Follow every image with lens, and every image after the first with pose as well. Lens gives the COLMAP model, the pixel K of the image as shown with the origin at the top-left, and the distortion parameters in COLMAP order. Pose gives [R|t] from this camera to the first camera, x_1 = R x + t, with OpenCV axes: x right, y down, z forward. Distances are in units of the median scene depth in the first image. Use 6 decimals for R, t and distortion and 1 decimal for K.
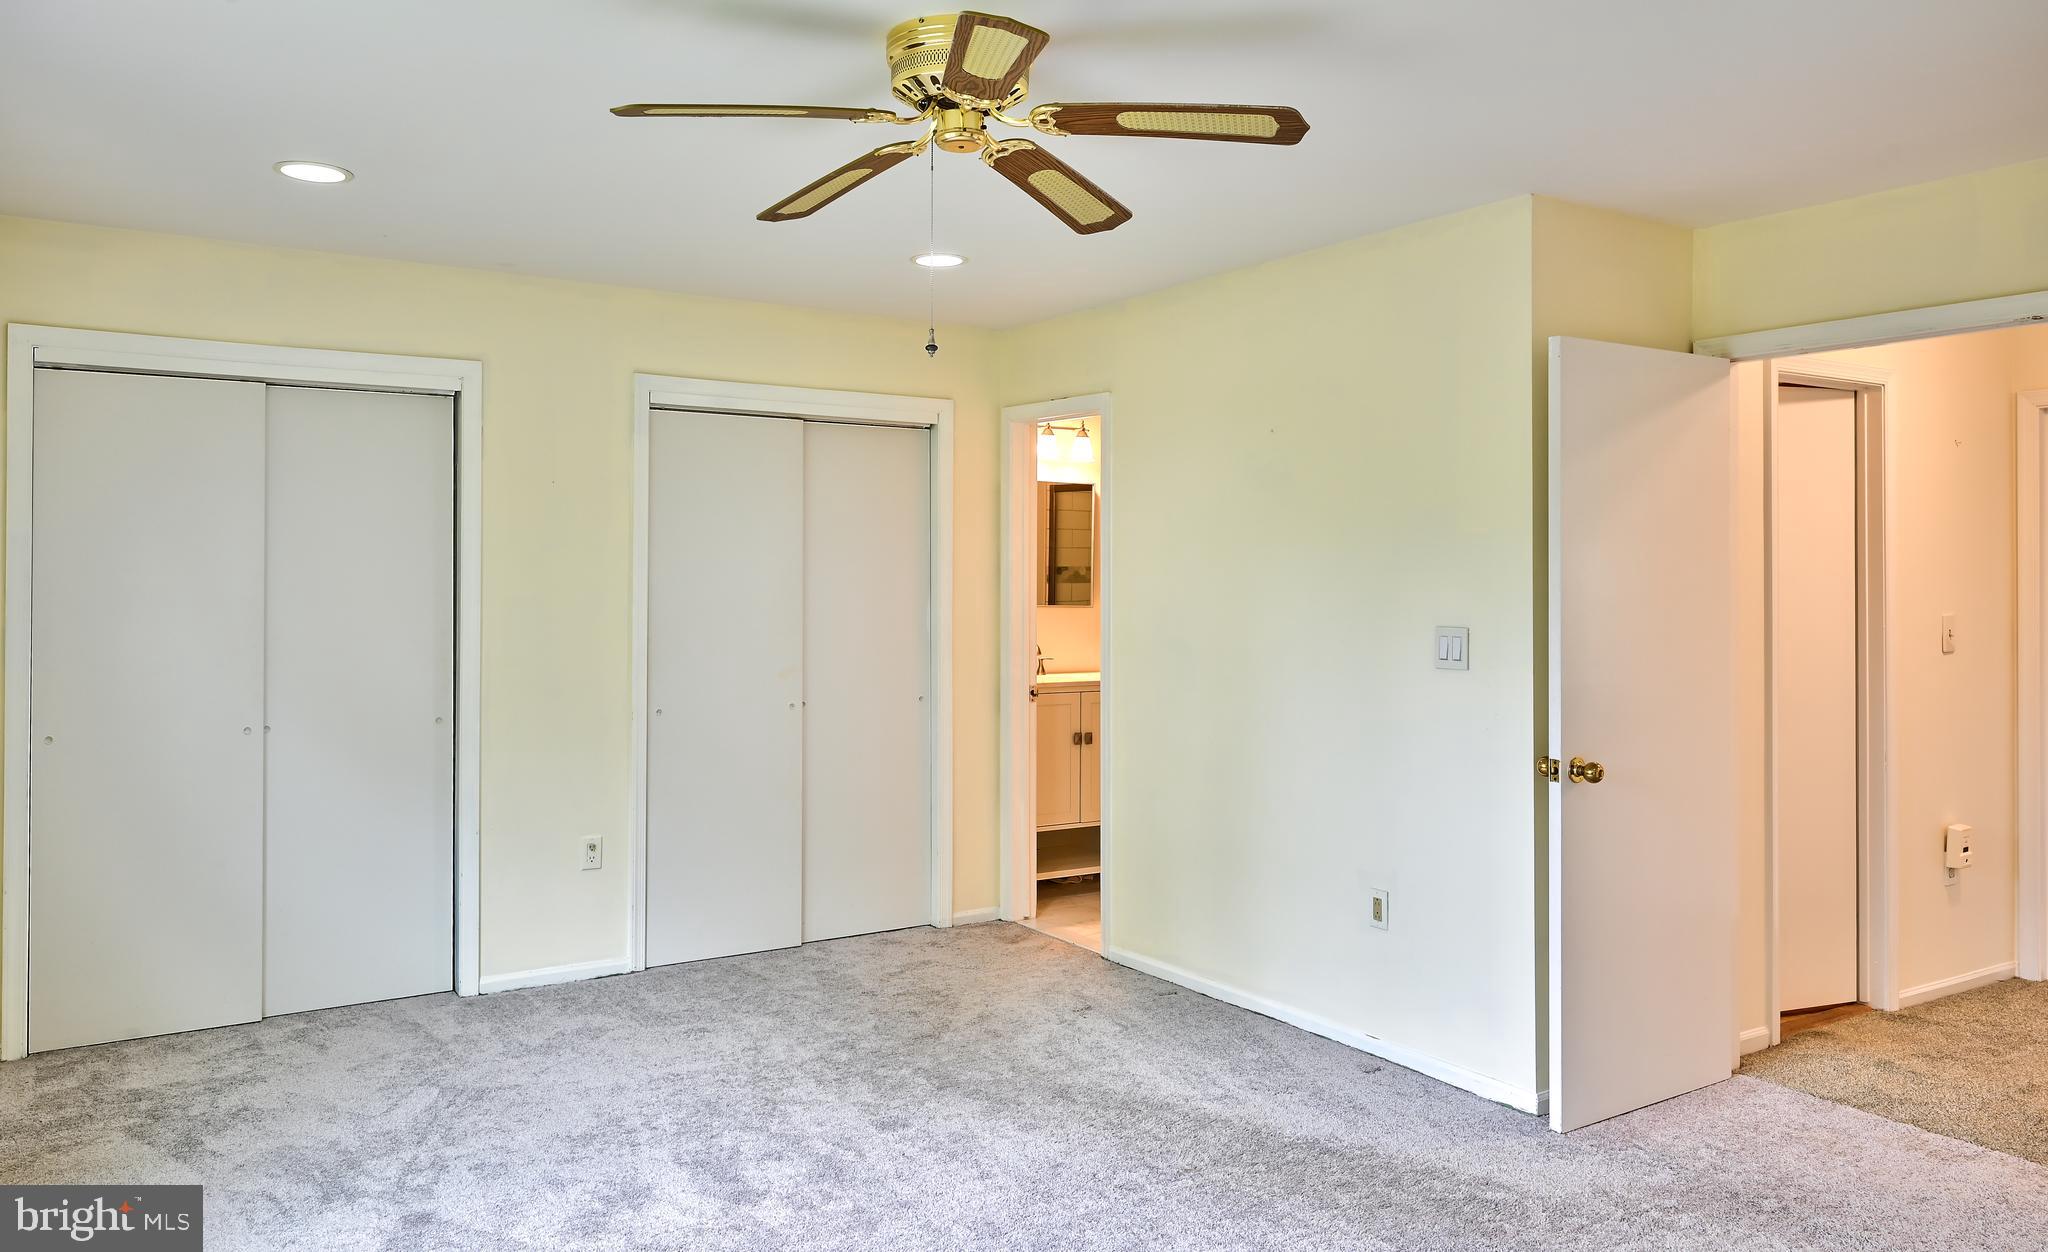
lens RADIAL K [[1453.1, 0, 1023.5], [0, 1453.1, 571.3], [0, 0, 1]] dist [-0.005365, -0.003599]
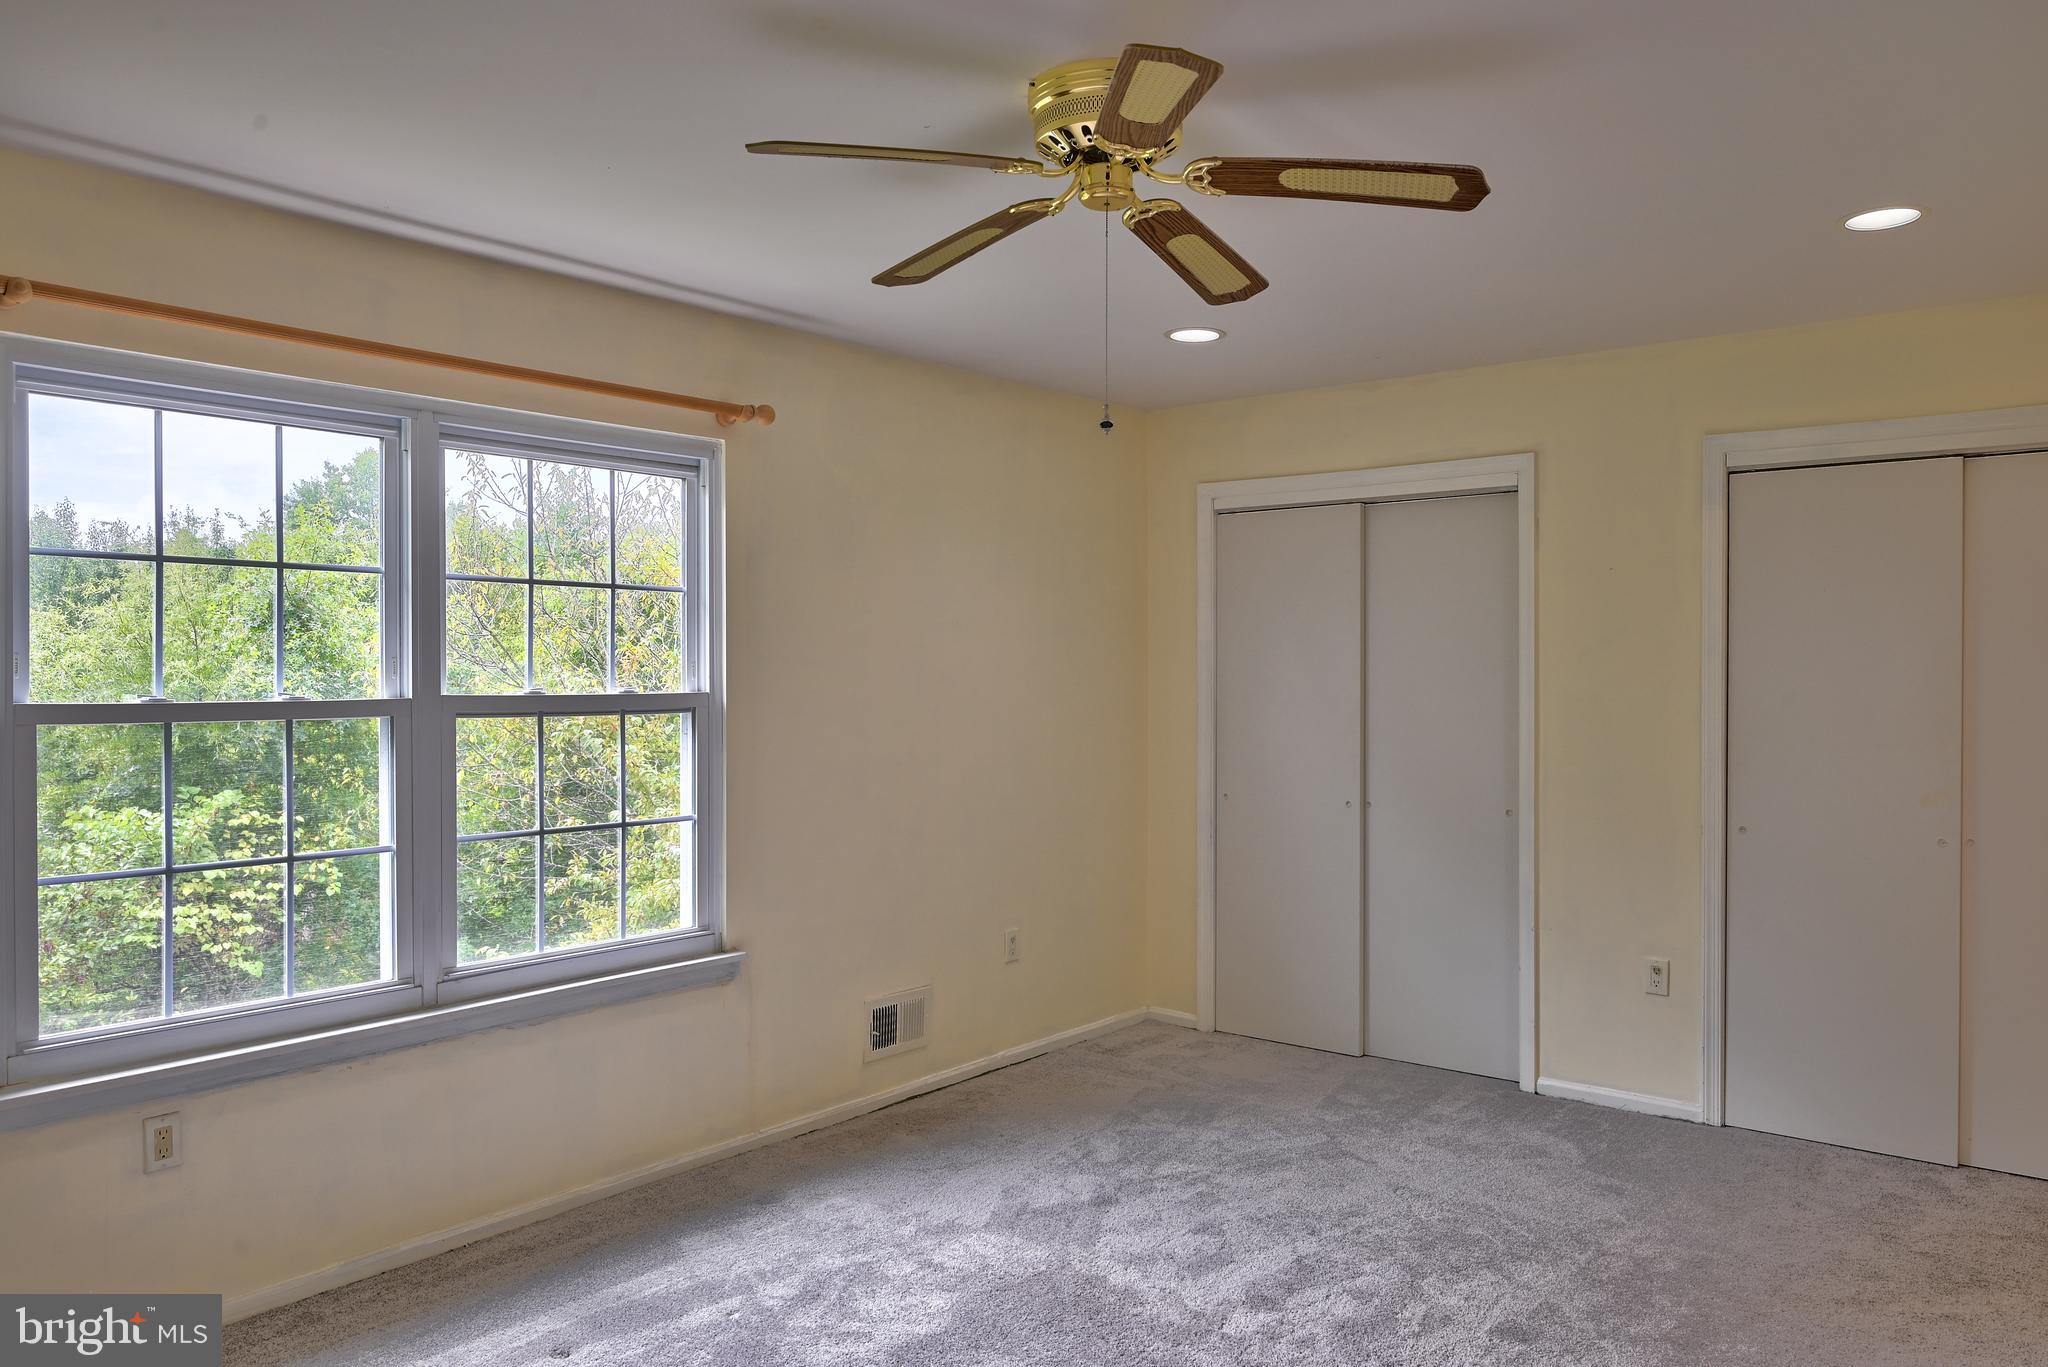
lens RADIAL K [[1456.3, 0, 1047.3], [0, 1456.3, 676.7], [0, 0, 1]] dist [-0.001639, -0.000274]
pose [[0.316505, -0.000579, -0.948591, 0.603028], [0.004311, 0.999990, 0.000828, 0.006847], [0.948581, -0.004352, 0.316504, 0.483980]]
